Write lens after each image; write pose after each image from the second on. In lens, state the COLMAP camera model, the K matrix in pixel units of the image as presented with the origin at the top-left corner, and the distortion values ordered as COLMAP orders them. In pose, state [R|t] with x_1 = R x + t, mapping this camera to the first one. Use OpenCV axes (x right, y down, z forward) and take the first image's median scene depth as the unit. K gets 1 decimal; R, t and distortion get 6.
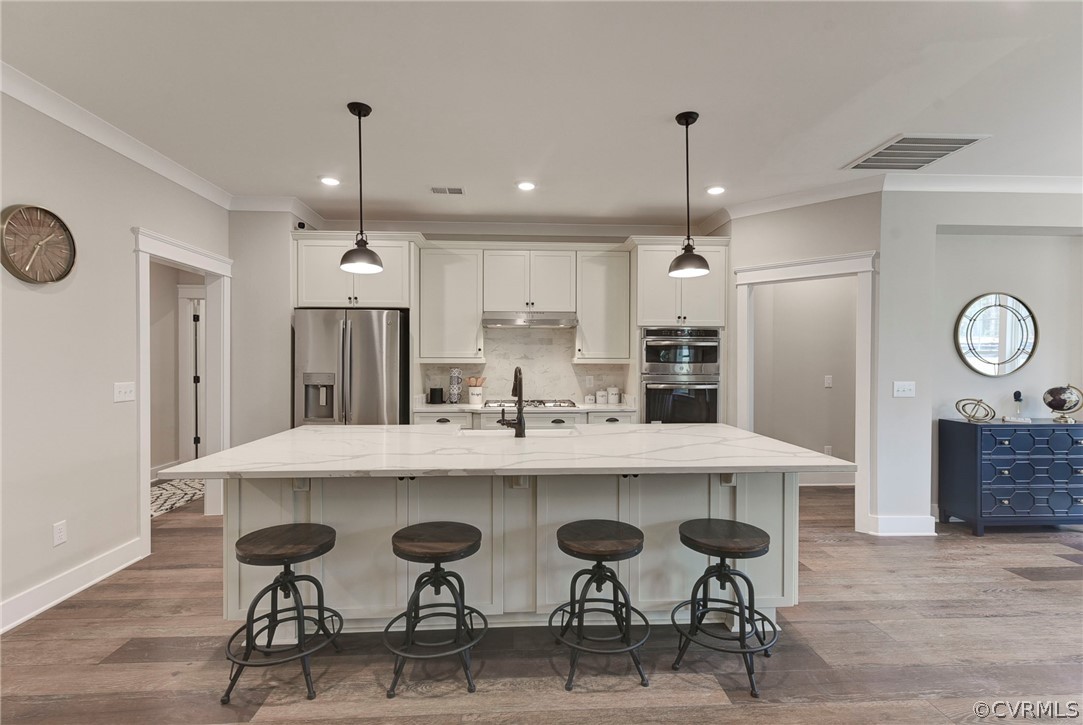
lens RADIAL K [[529.1, 0, 545.4], [0, 529.1, 359.3], [0, 0, 1]] dist [0.004238, 0.000063]
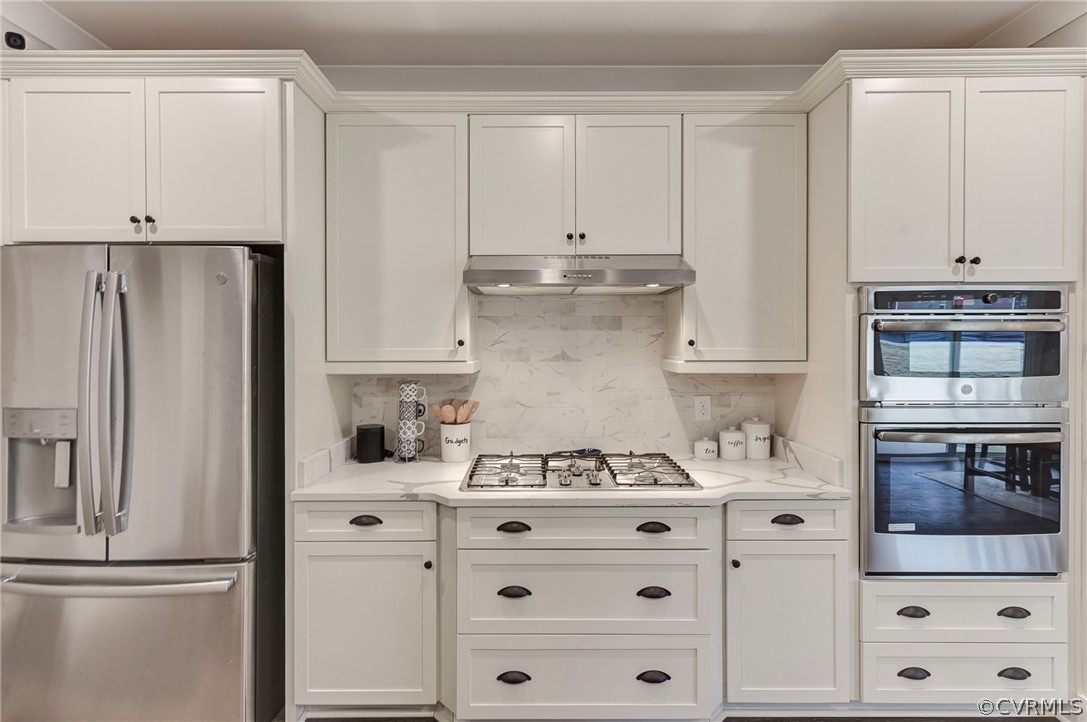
lens RADIAL K [[531.0, 0, 541.0], [0, 531.0, 342.3], [0, 0, 1]] dist [0.004238, 0.000063]
pose [[0.998634, -0.004229, -0.052080, -0.035313], [0.004493, 0.999978, 0.004969, -0.020232], [0.052058, -0.005196, 0.998631, 0.560596]]
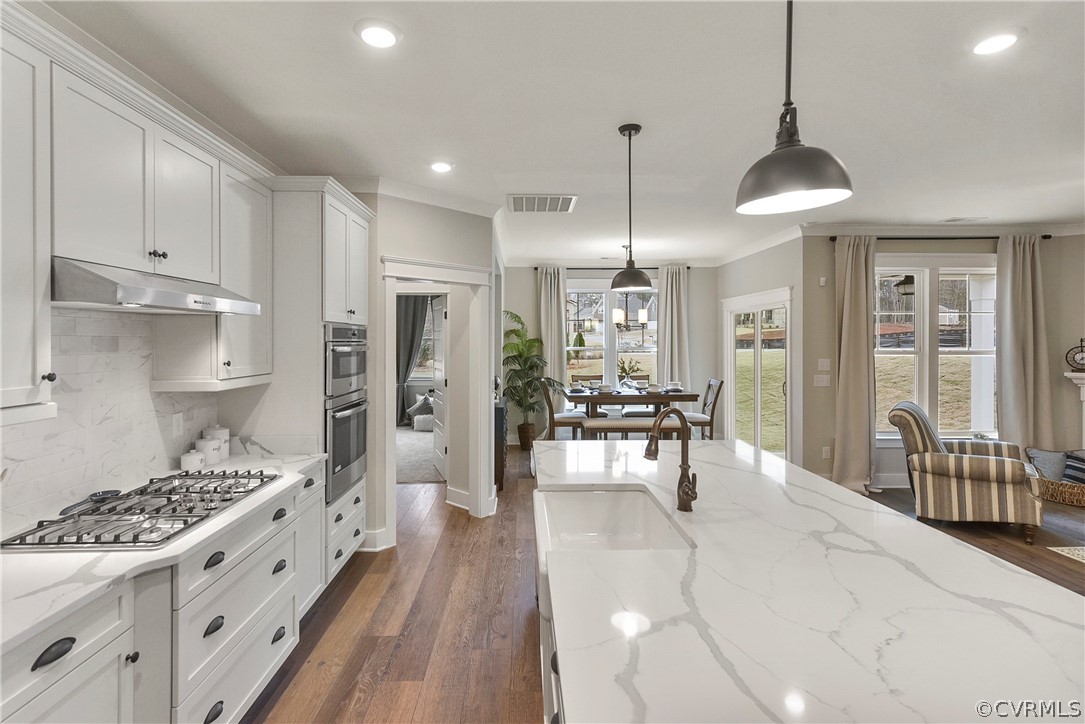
lens RADIAL K [[530.0, 0, 537.0], [0, 530.0, 341.0], [0, 0, 1]] dist [0.004238, 0.000063]
pose [[0.026719, -0.001713, 0.999642, -0.424412], [-0.001004, 0.999998, 0.001740, -0.039327], [-0.999642, -0.001050, 0.026717, 0.697322]]
